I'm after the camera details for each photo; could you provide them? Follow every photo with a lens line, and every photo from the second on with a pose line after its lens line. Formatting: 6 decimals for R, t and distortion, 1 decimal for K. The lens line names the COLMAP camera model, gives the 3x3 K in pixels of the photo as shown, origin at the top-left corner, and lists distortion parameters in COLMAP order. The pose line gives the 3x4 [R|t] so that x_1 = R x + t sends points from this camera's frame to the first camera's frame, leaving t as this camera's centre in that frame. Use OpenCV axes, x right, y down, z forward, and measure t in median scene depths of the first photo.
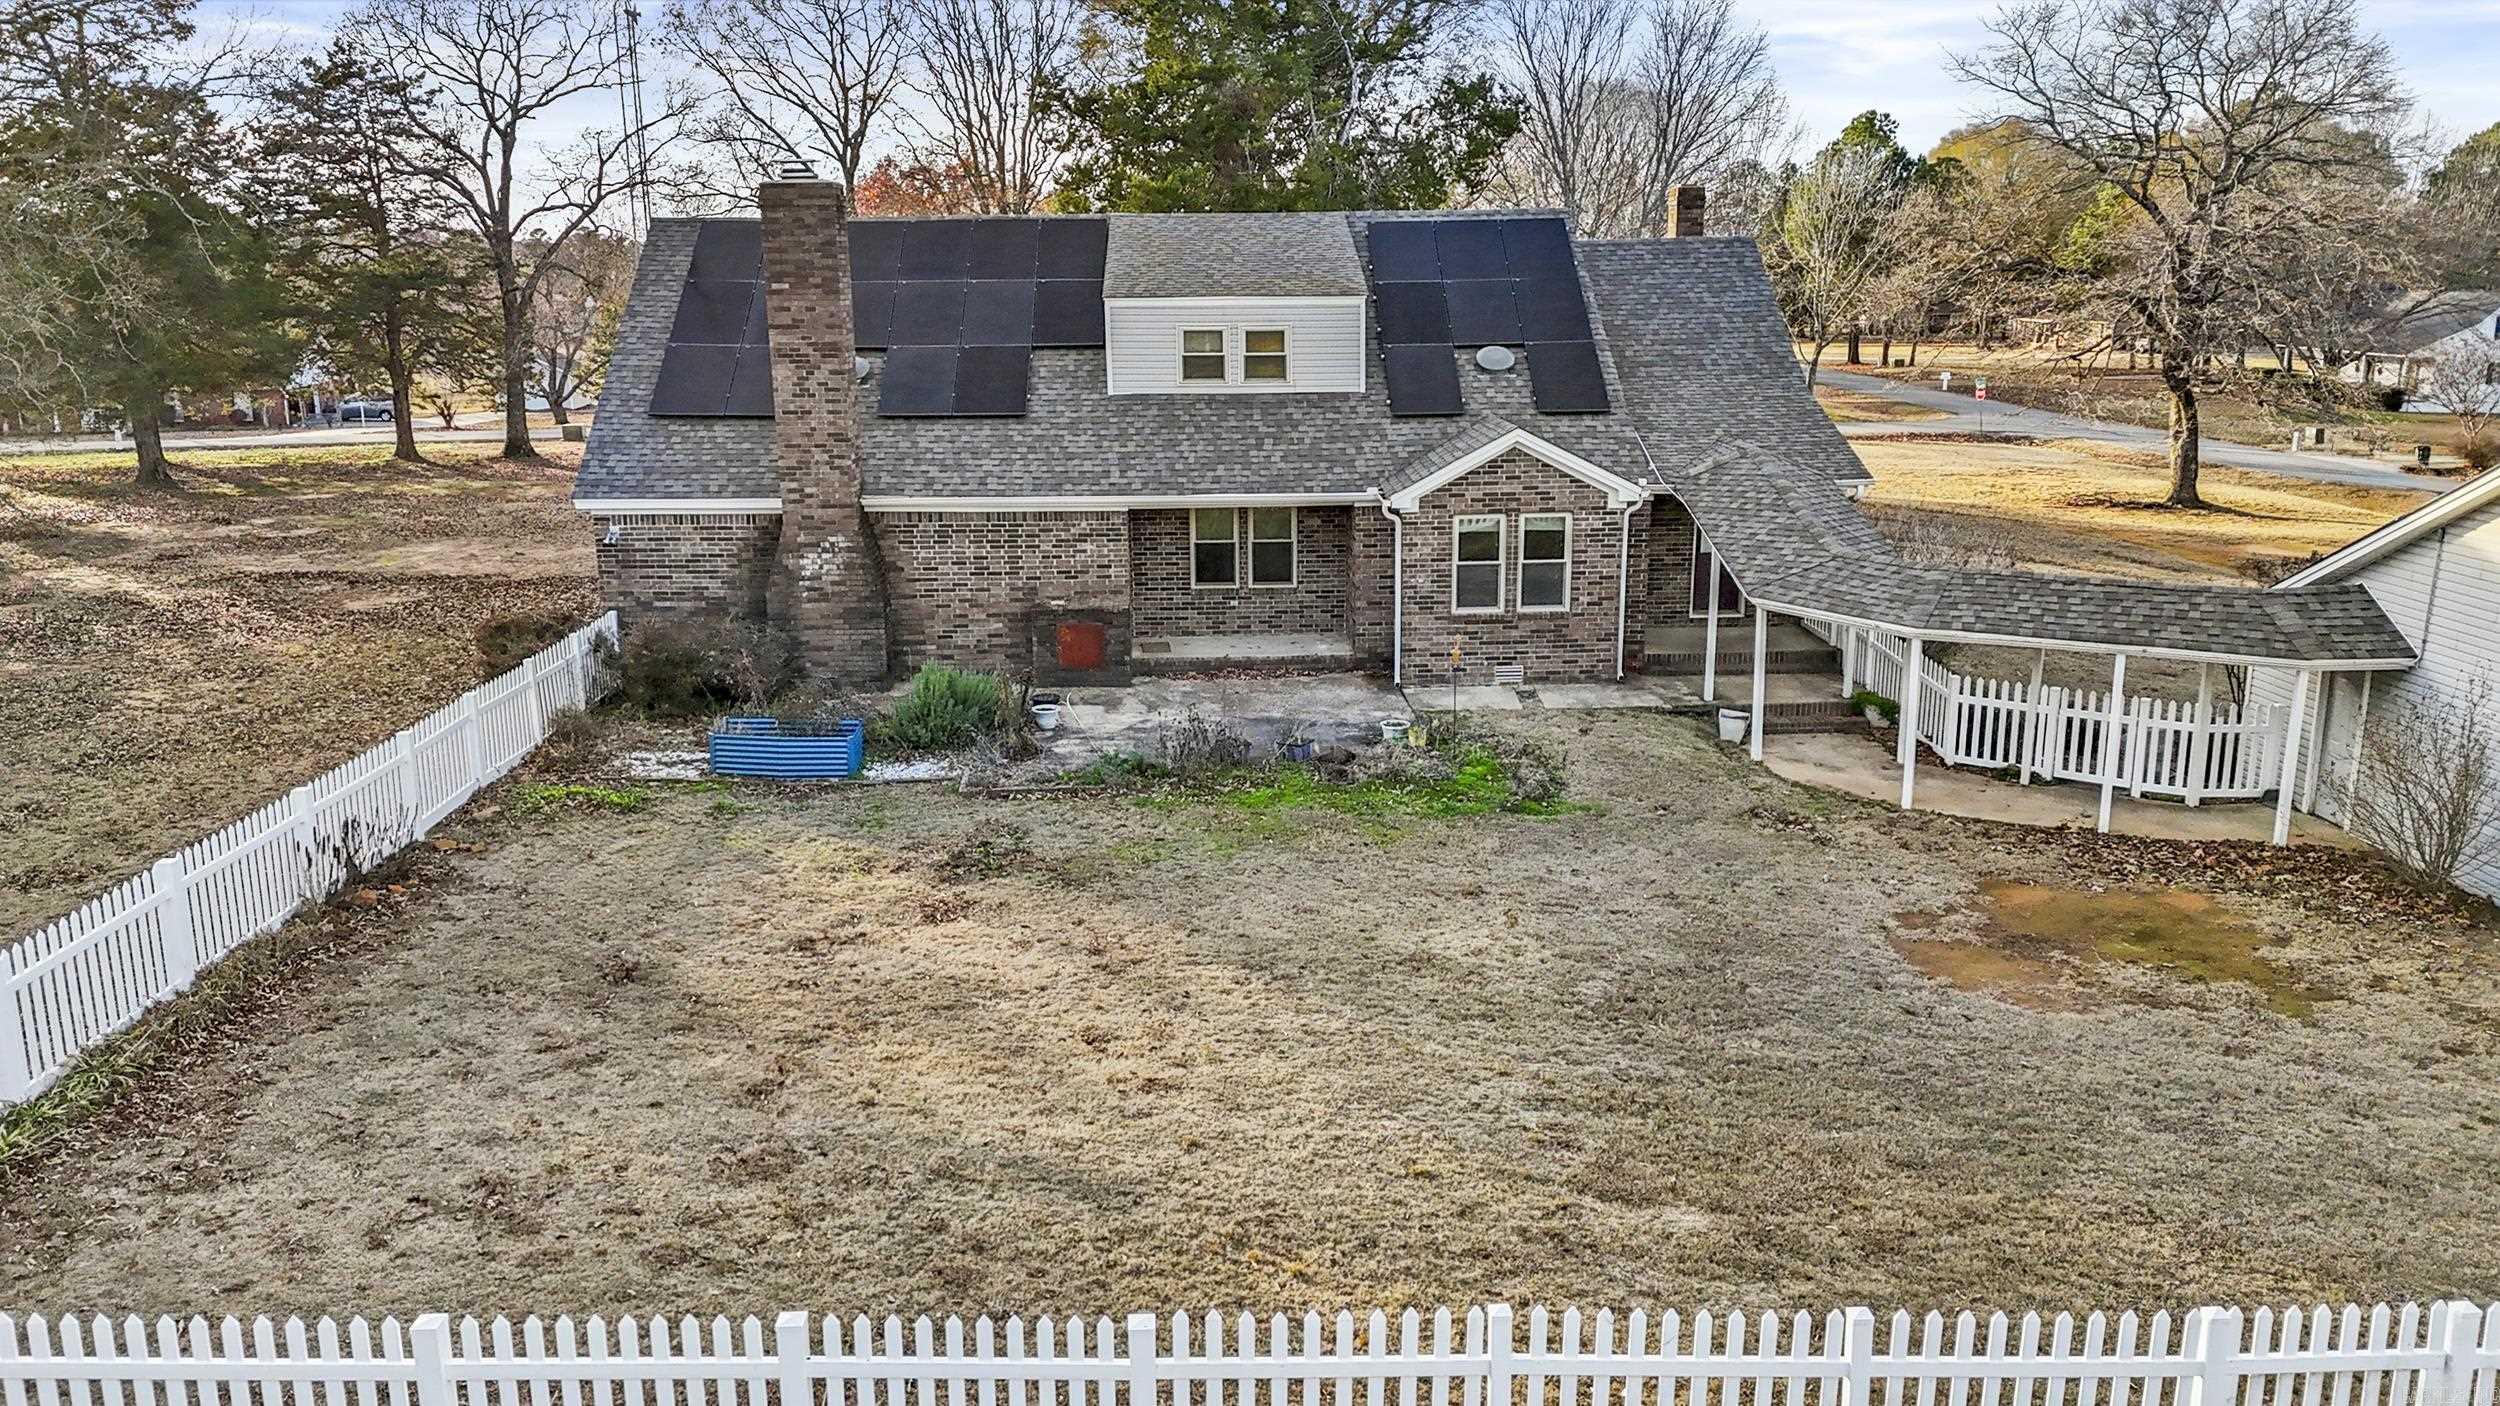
lens RADIAL K [[1858.5, 0, 1235.6], [0, 1858.5, 732.7], [0, 0, 1]] dist [0.071975, -0.052177]
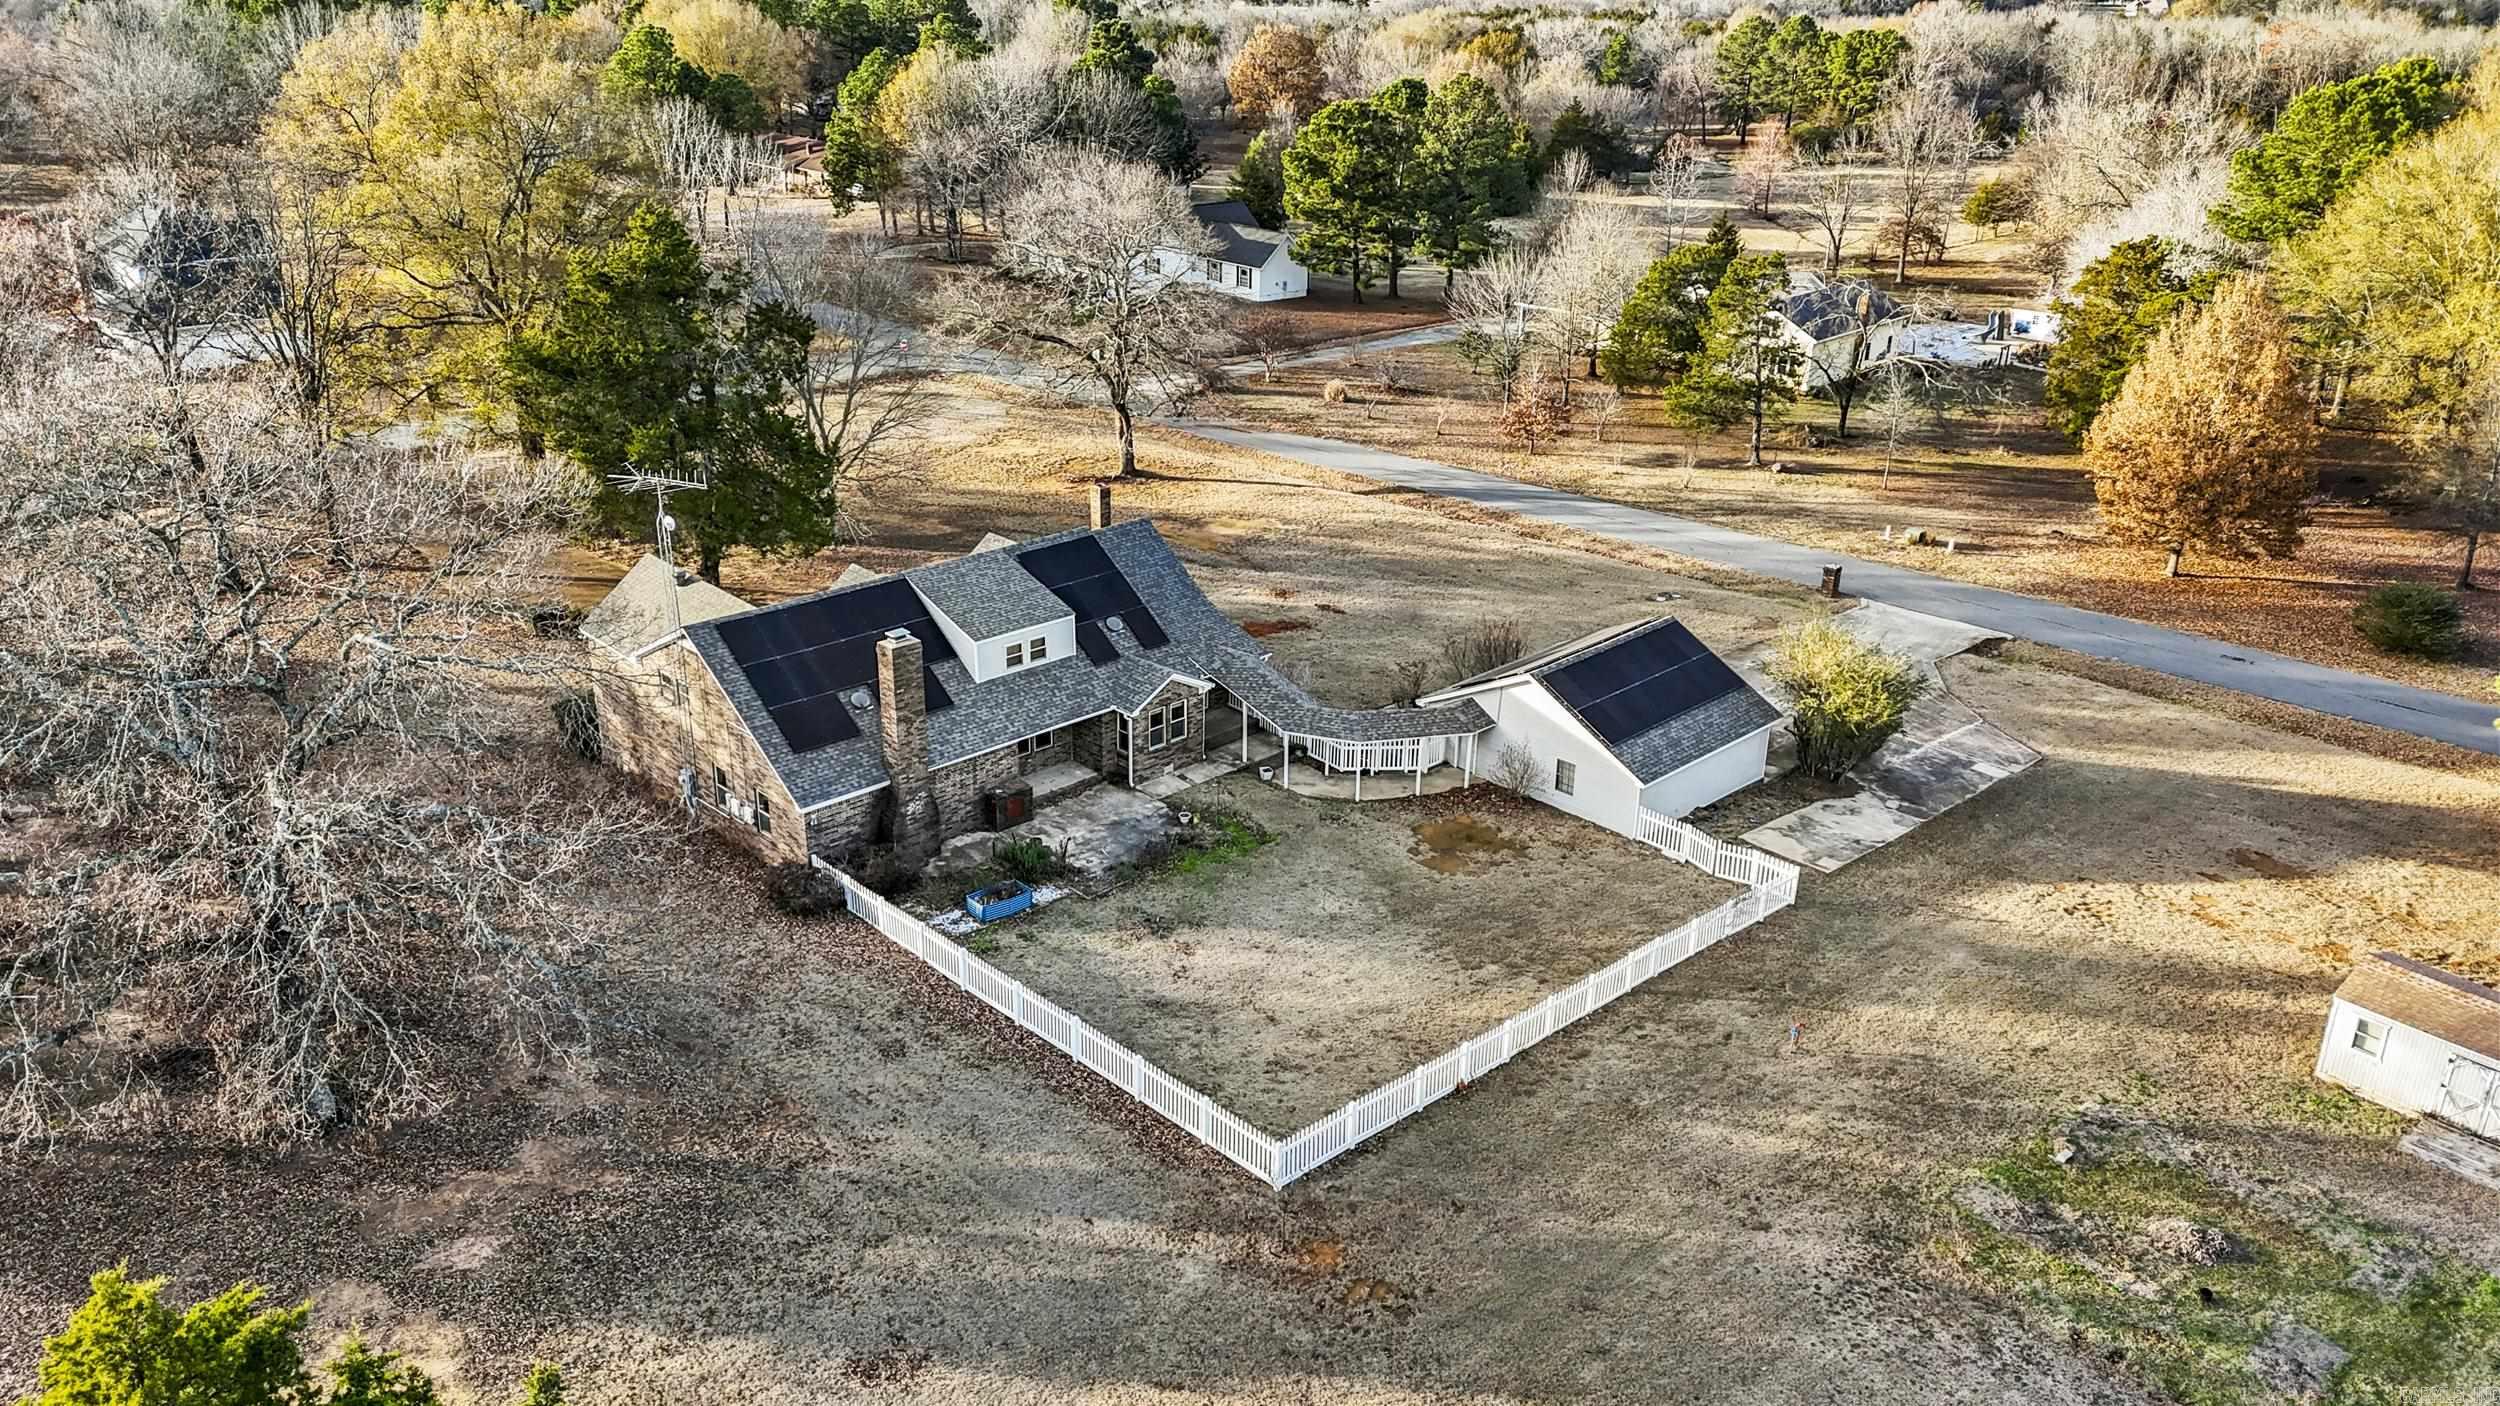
lens RADIAL K [[1858.5, 0, 1235.6], [0, 1858.5, 732.7], [0, 0, 1]] dist [0.071975, -0.052177]
pose [[0.741309, -0.251213, 0.622377, -1.172111], [0.142475, 0.965076, 0.219837, -0.549258], [-0.655868, -0.074294, 0.751211, -0.760525]]
